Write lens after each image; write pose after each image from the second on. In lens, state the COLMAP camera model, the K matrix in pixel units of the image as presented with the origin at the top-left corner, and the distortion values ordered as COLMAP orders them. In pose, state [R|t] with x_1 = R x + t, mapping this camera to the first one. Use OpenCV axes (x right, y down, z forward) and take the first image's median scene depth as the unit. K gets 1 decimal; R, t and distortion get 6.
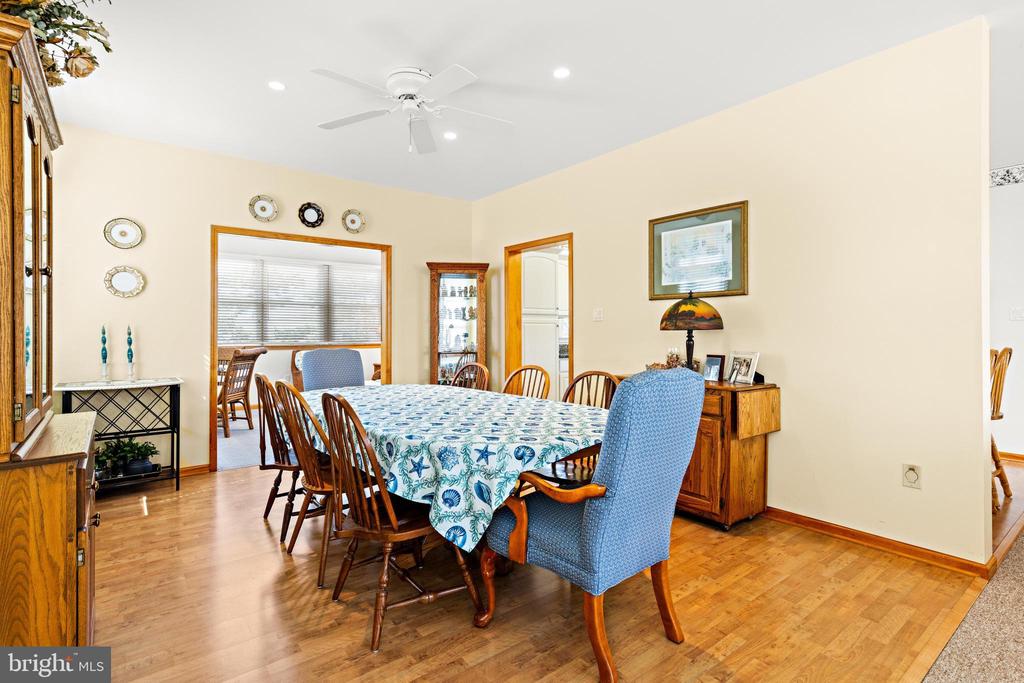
lens RADIAL K [[535.3, 0, 509.4], [0, 535.3, 337.1], [0, 0, 1]] dist [-0.005588, -0.000222]
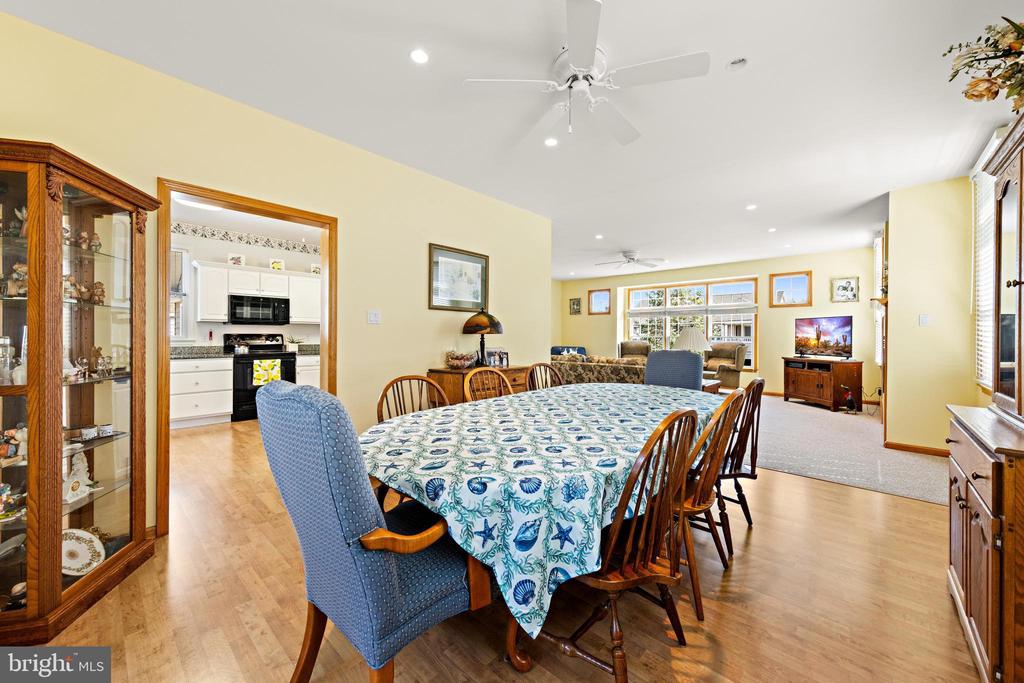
lens RADIAL K [[380.8, 0, 511.7], [0, 380.8, 334.6], [0, 0, 1]] dist [0.005994, -0.000414]
pose [[-0.129265, 0.002585, 0.991607, -0.577771], [-0.000592, 0.999996, -0.002684, -0.007082], [-0.991610, -0.000934, -0.129263, 0.857012]]
